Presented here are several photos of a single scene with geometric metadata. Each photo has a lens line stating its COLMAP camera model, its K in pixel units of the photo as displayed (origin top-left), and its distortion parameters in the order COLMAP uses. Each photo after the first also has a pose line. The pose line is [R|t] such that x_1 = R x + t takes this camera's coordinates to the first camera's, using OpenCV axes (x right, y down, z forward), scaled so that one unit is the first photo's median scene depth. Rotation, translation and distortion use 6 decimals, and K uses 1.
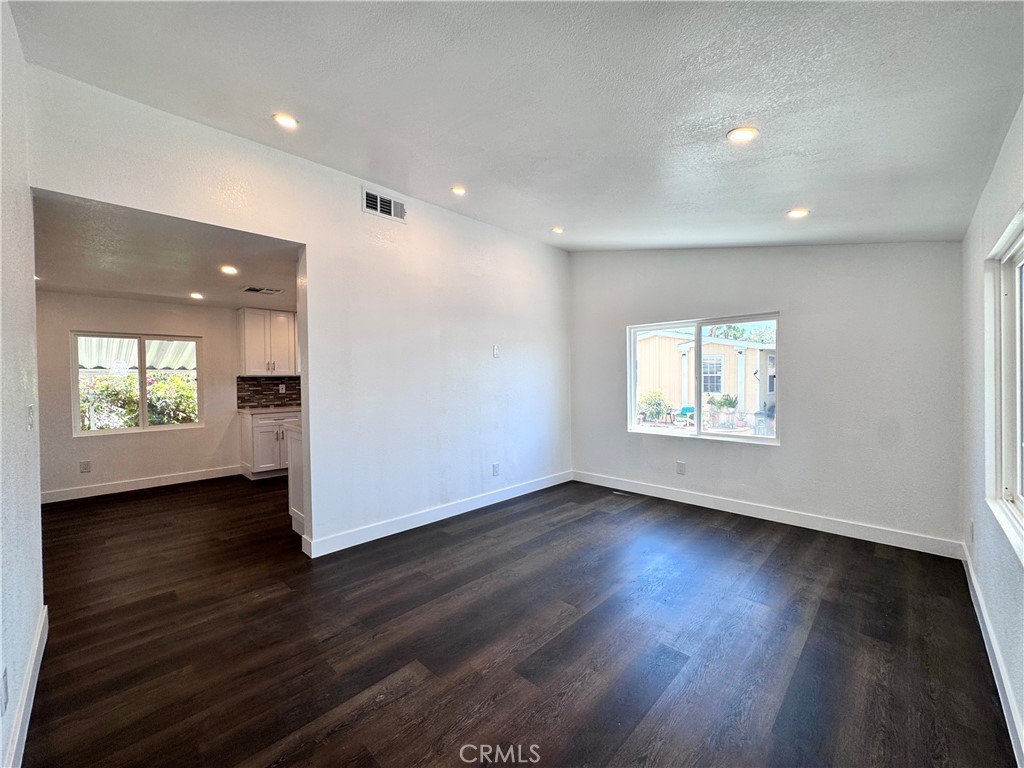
lens RADIAL K [[409.2, 0, 512.1], [0, 409.2, 383.2], [0, 0, 1]] dist [-0.002584, 0.000599]
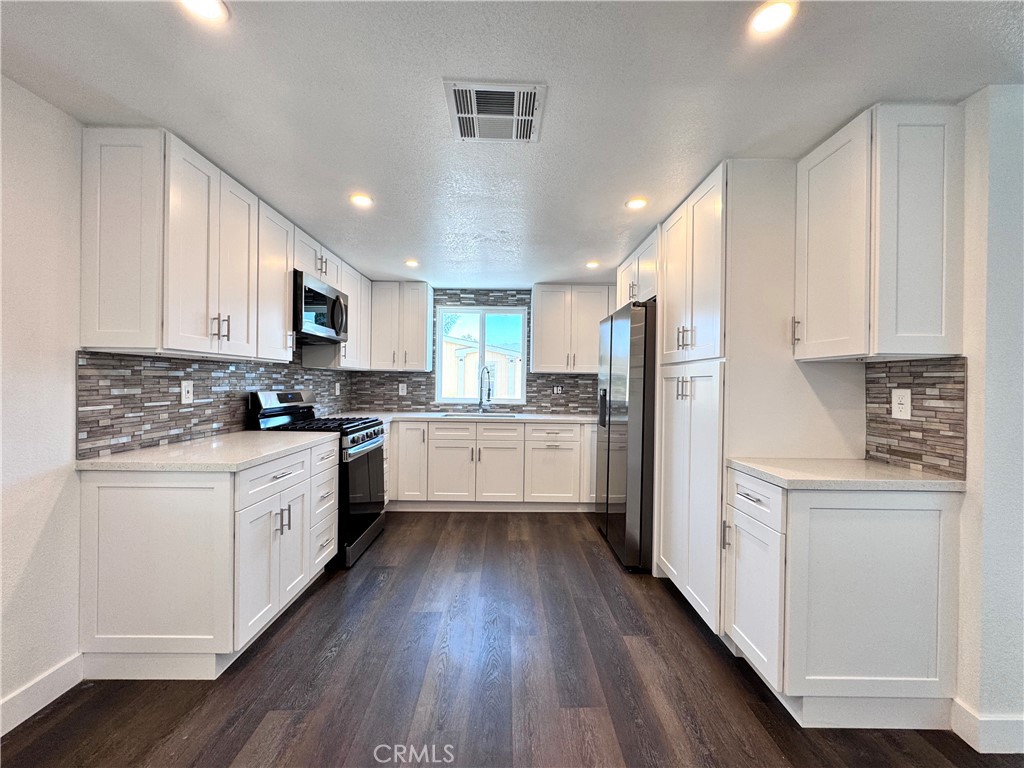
lens RADIAL K [[409.2, 0, 512.2], [0, 409.2, 383.4], [0, 0, 1]] dist [-0.002584, 0.000599]
pose [[0.710084, 0.017128, 0.703909, -0.641319], [-0.009308, 0.999845, -0.014940, 0.008709], [-0.704056, 0.004057, 0.710133, 0.559541]]
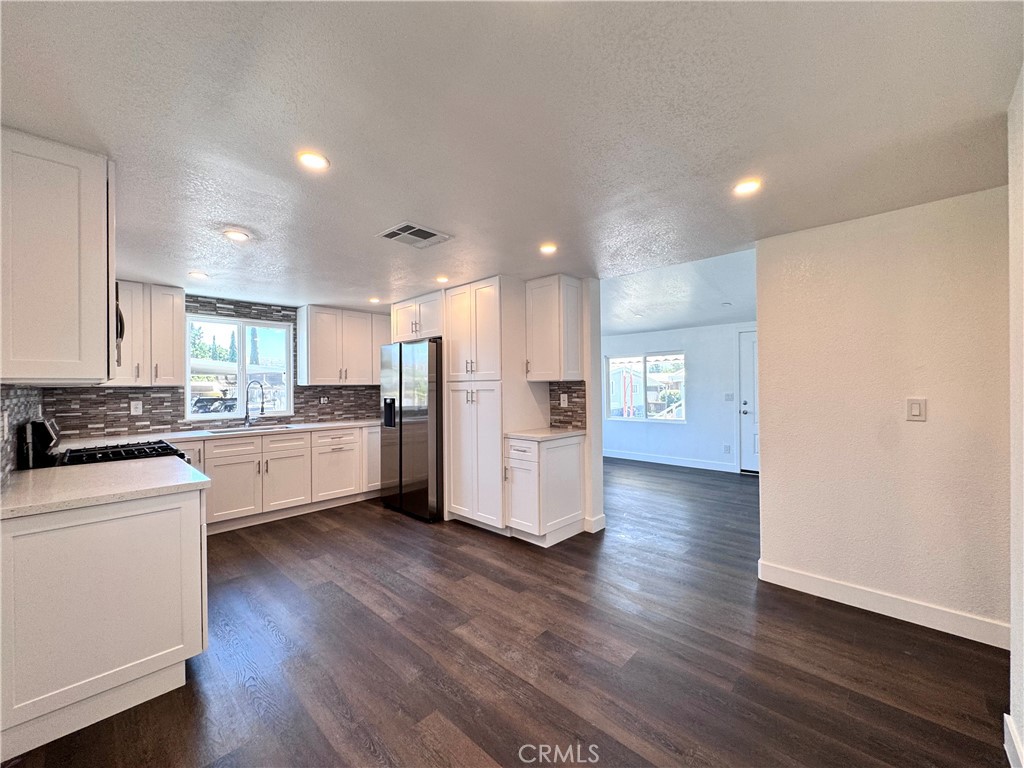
lens RADIAL K [[409.2, 0, 511.8], [0, 409.2, 382.3], [0, 0, 1]] dist [-0.002584, 0.000599]
pose [[-0.007395, 0.017938, 0.999812, -0.902848], [0.025635, 0.999514, -0.017743, -0.003434], [-0.999644, 0.025499, -0.007851, 0.660055]]
